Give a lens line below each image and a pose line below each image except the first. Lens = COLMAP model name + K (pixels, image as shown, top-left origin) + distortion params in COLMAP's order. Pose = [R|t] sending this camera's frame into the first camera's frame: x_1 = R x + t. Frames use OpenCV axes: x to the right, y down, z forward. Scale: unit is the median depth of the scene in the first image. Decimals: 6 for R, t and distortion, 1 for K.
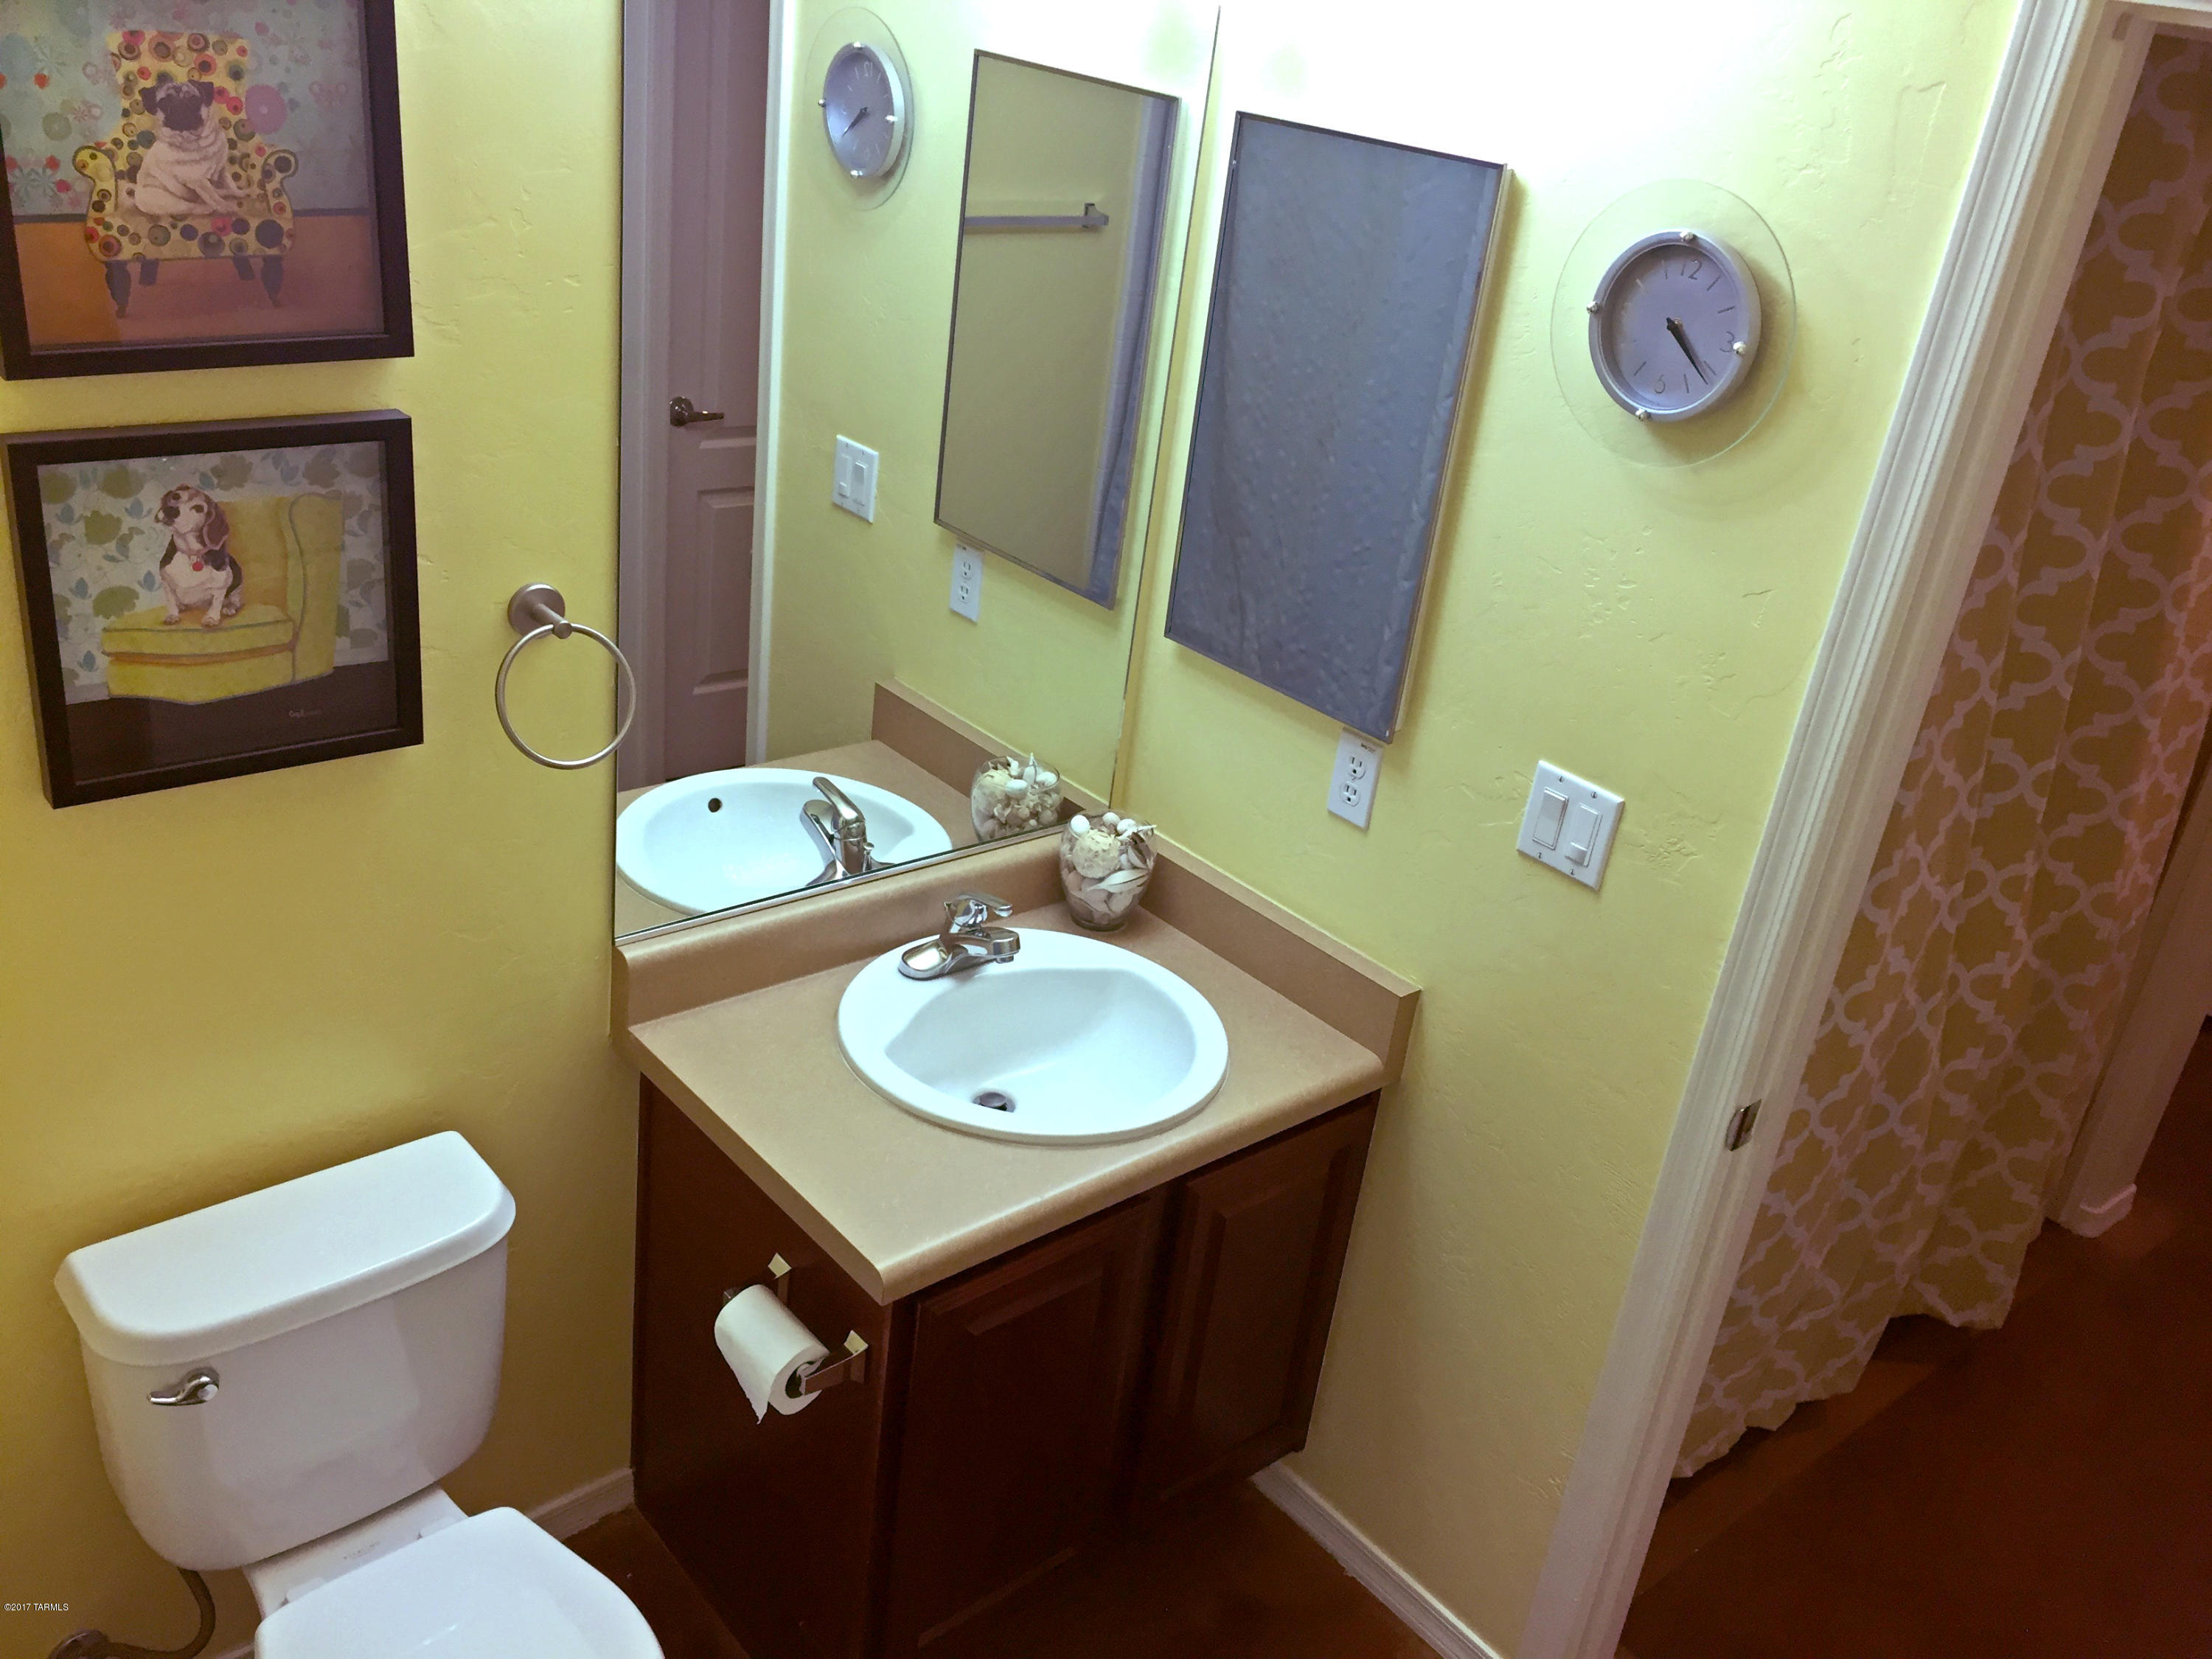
lens RADIAL K [[1901.0, 0, 1101.4], [0, 1901.0, 831.6], [0, 0, 1]] dist [0.079789, -0.093010]
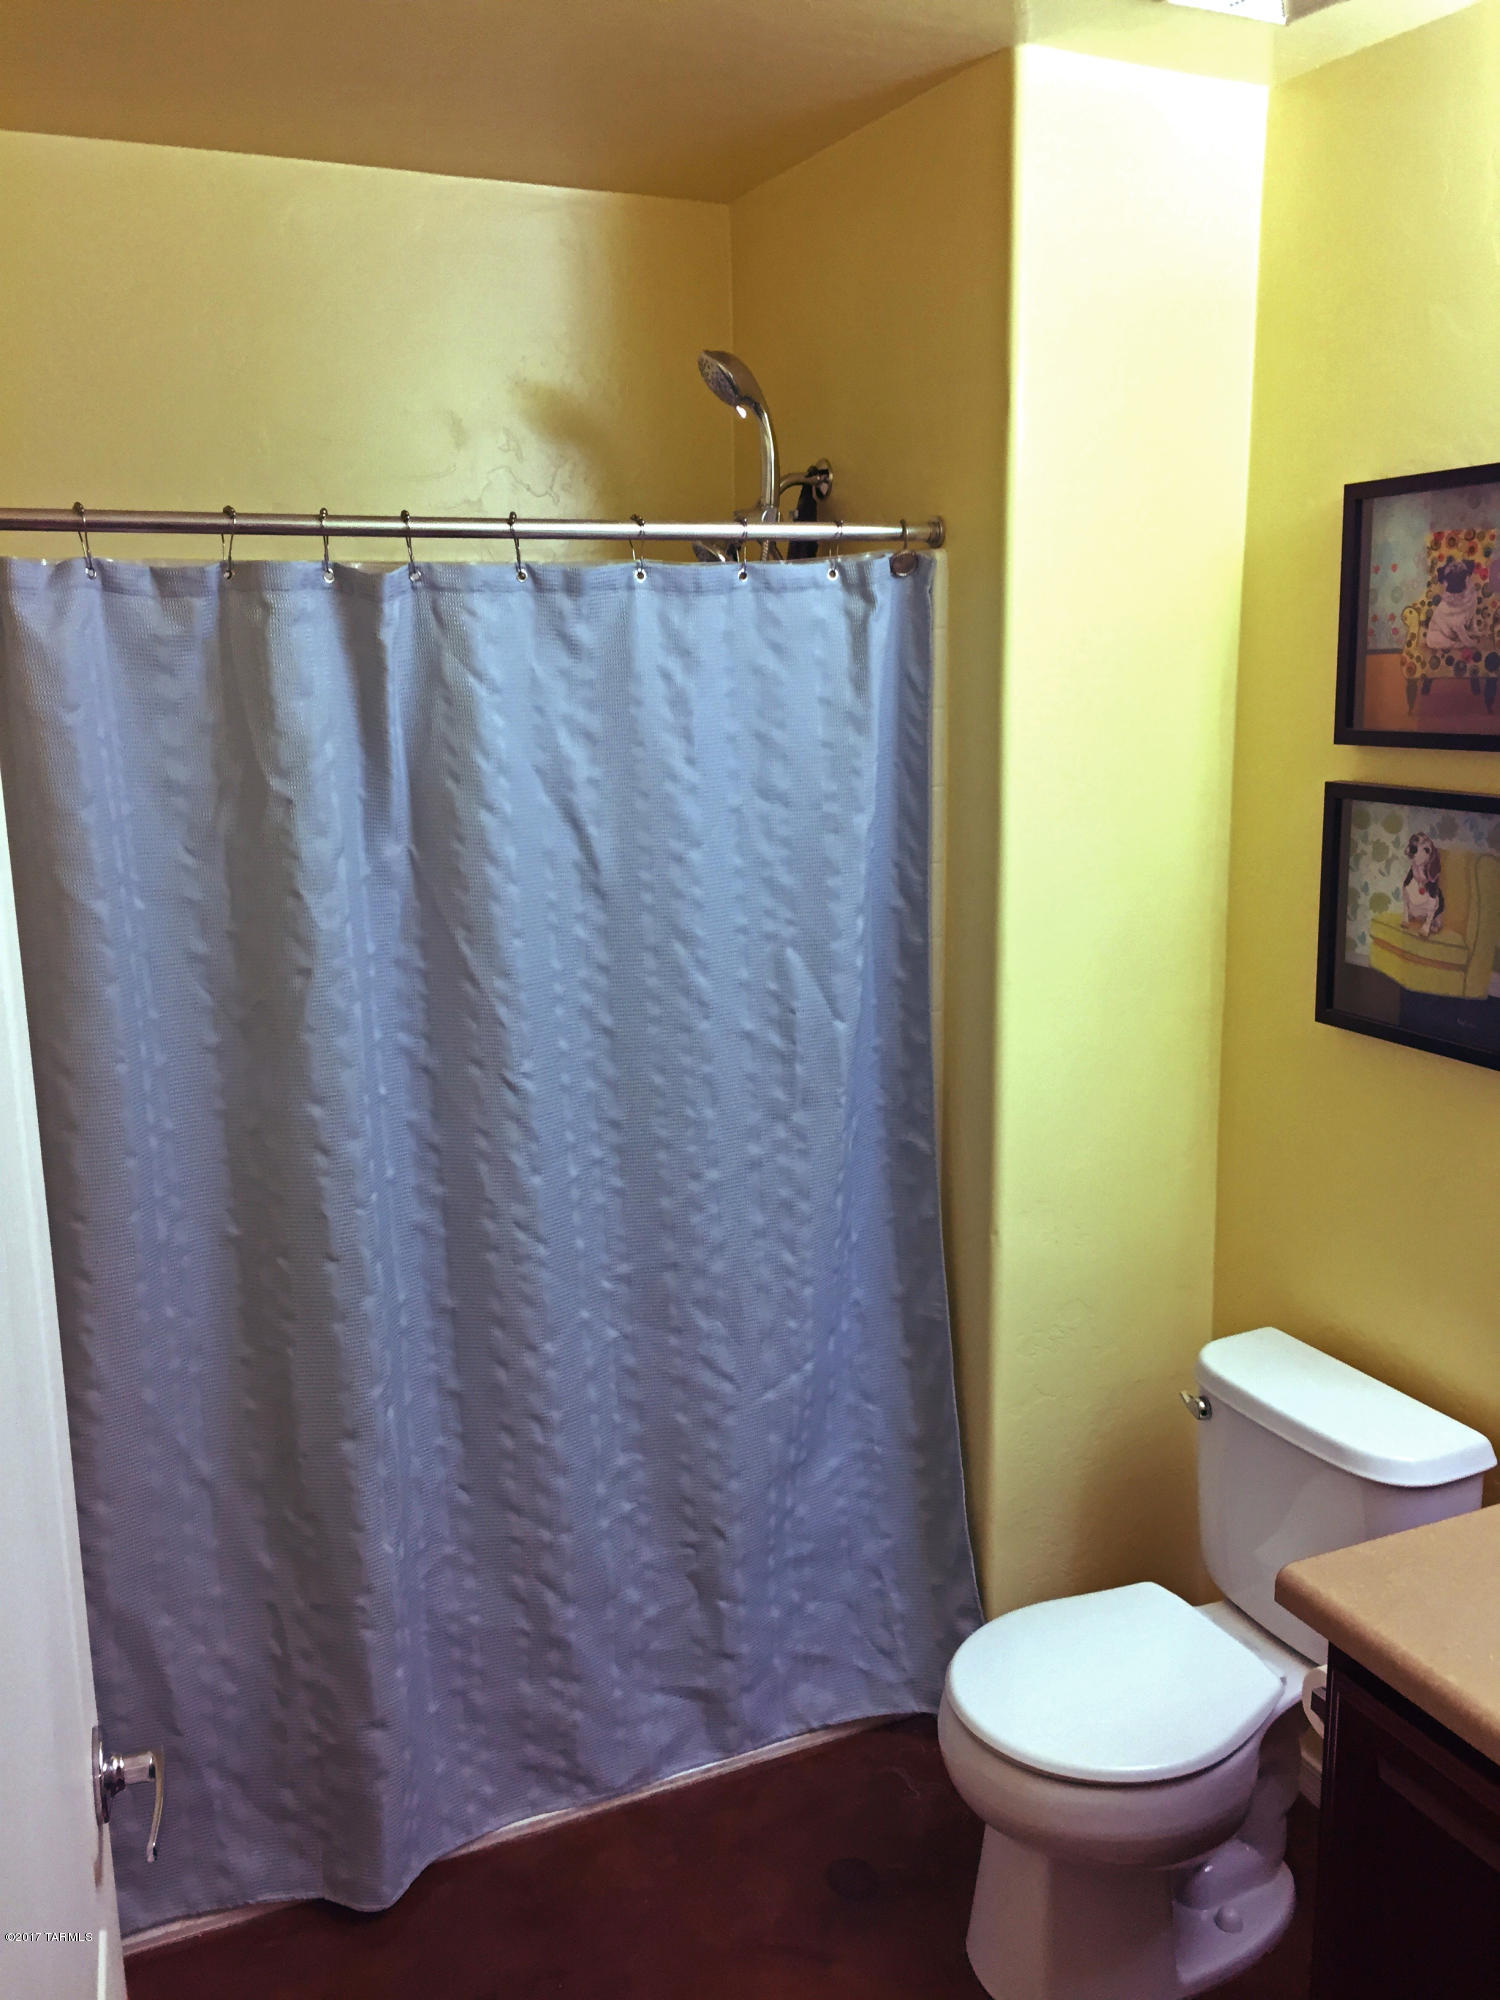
lens RADIAL K [[1718.8, 0, 759.6], [0, 1718.8, 1009.7], [0, 0, 1]] dist [0.079789, -0.093010]
pose [[-0.280006, 0.092163, -0.955564, 1.103678], [-0.433946, 0.875732, 0.211621, -0.144906], [0.856322, 0.473918, -0.205217, 1.070077]]
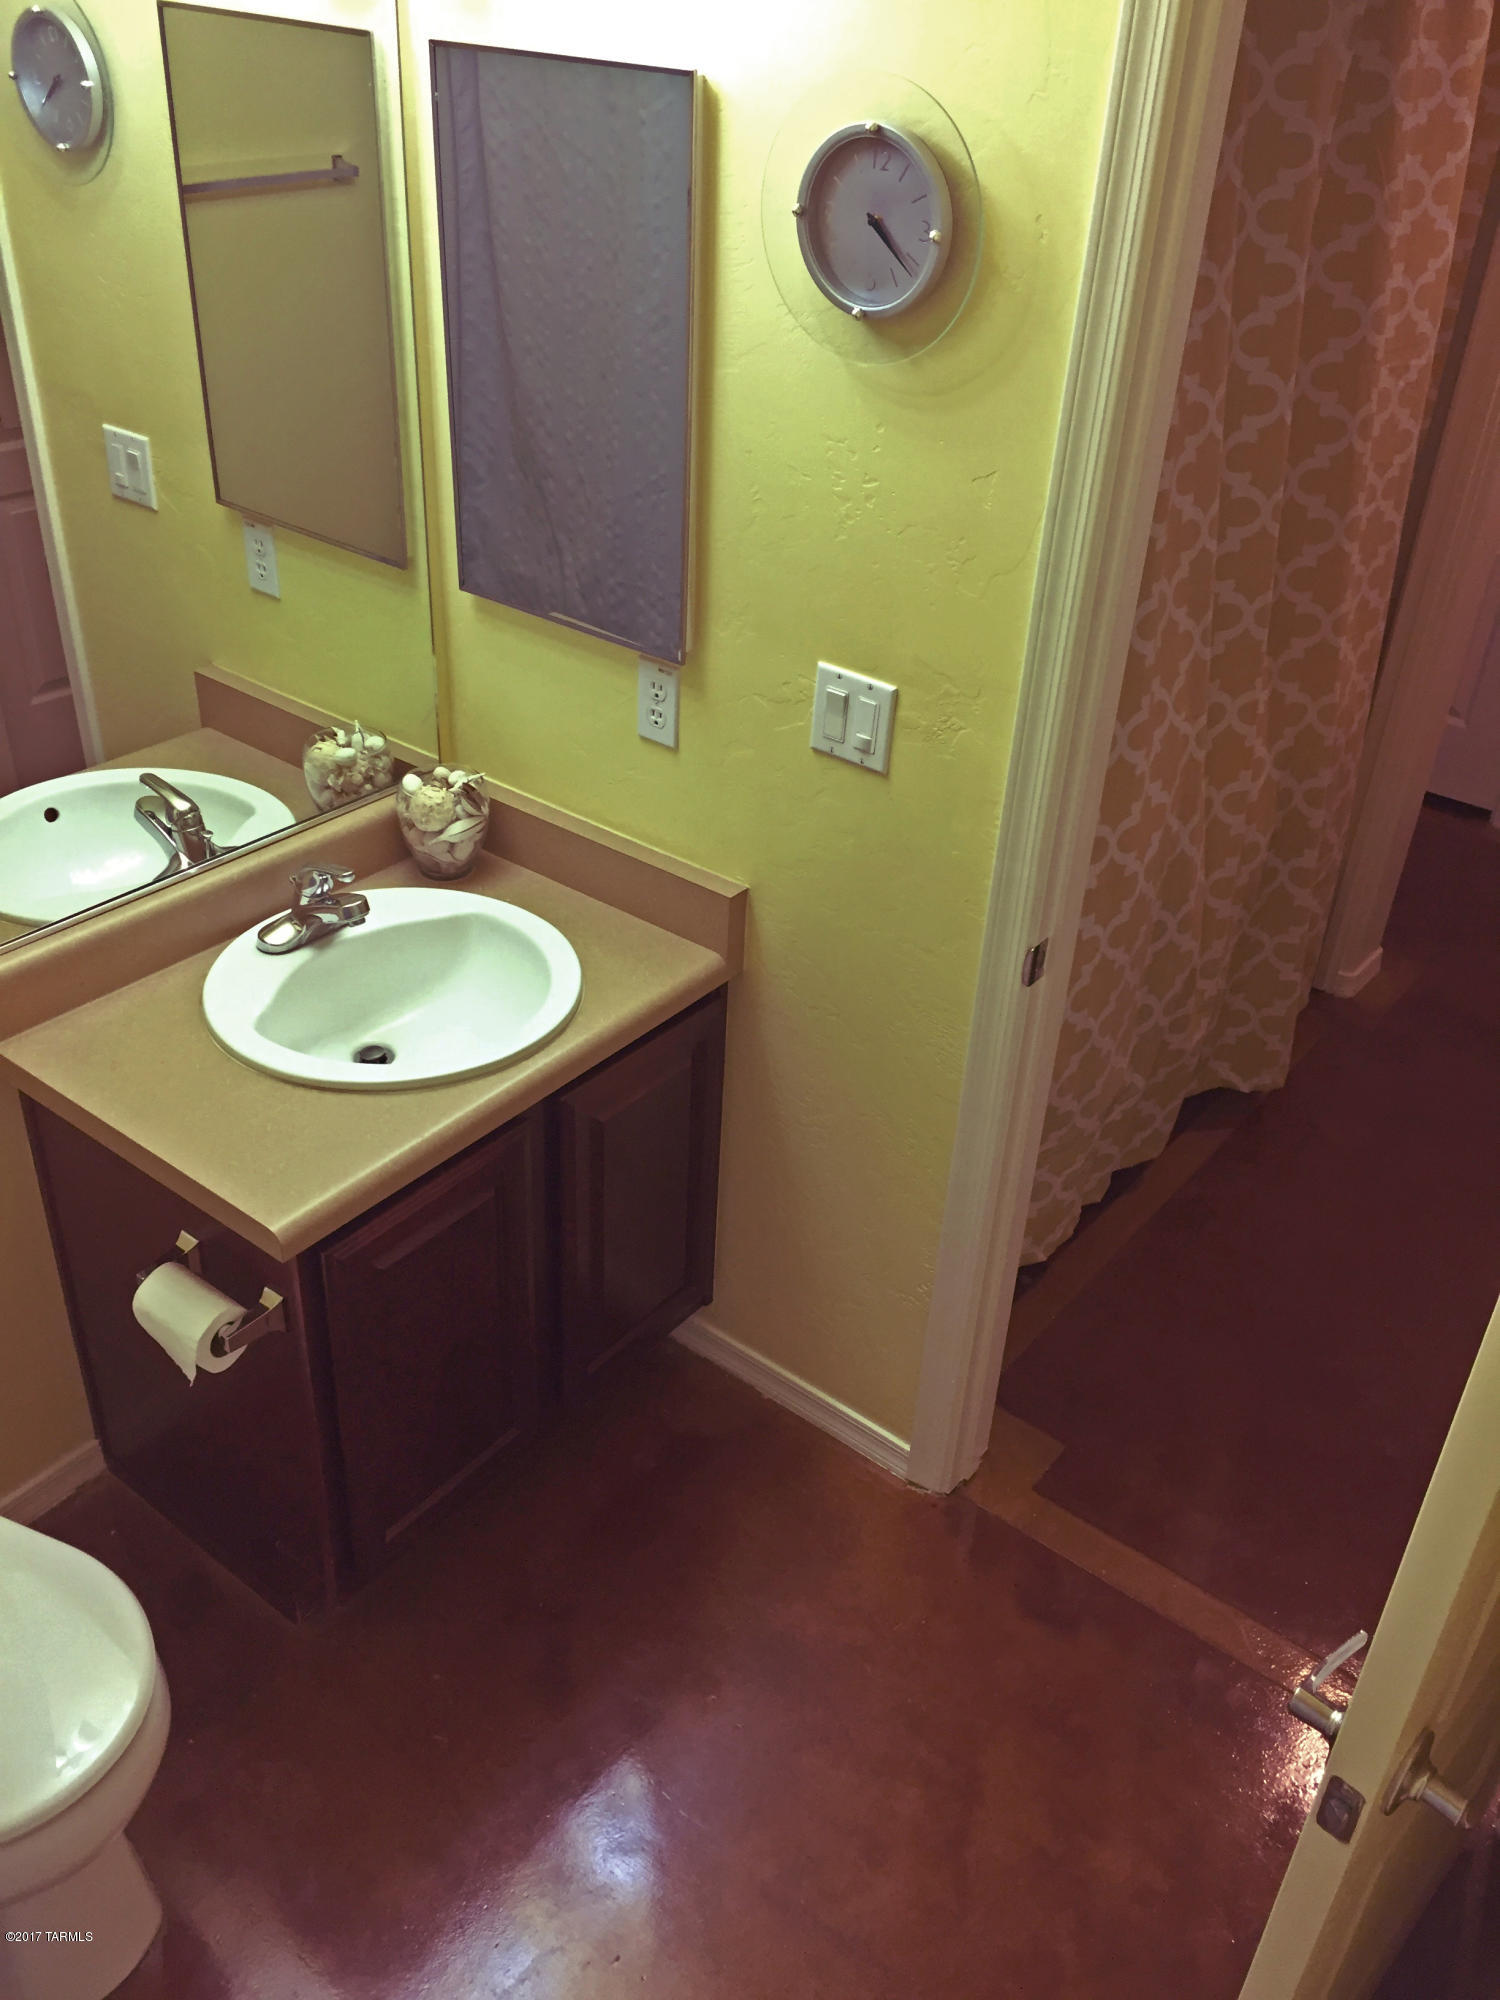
lens RADIAL K [[1718.8, 0, 757.9], [0, 1718.8, 1011.2], [0, 0, 1]] dist [0.079789, -0.093010]
pose [[0.977669, -0.167353, 0.127110, 0.032311], [0.146851, 0.976711, 0.156429, -0.001404], [-0.150328, -0.134270, 0.979476, 0.020570]]
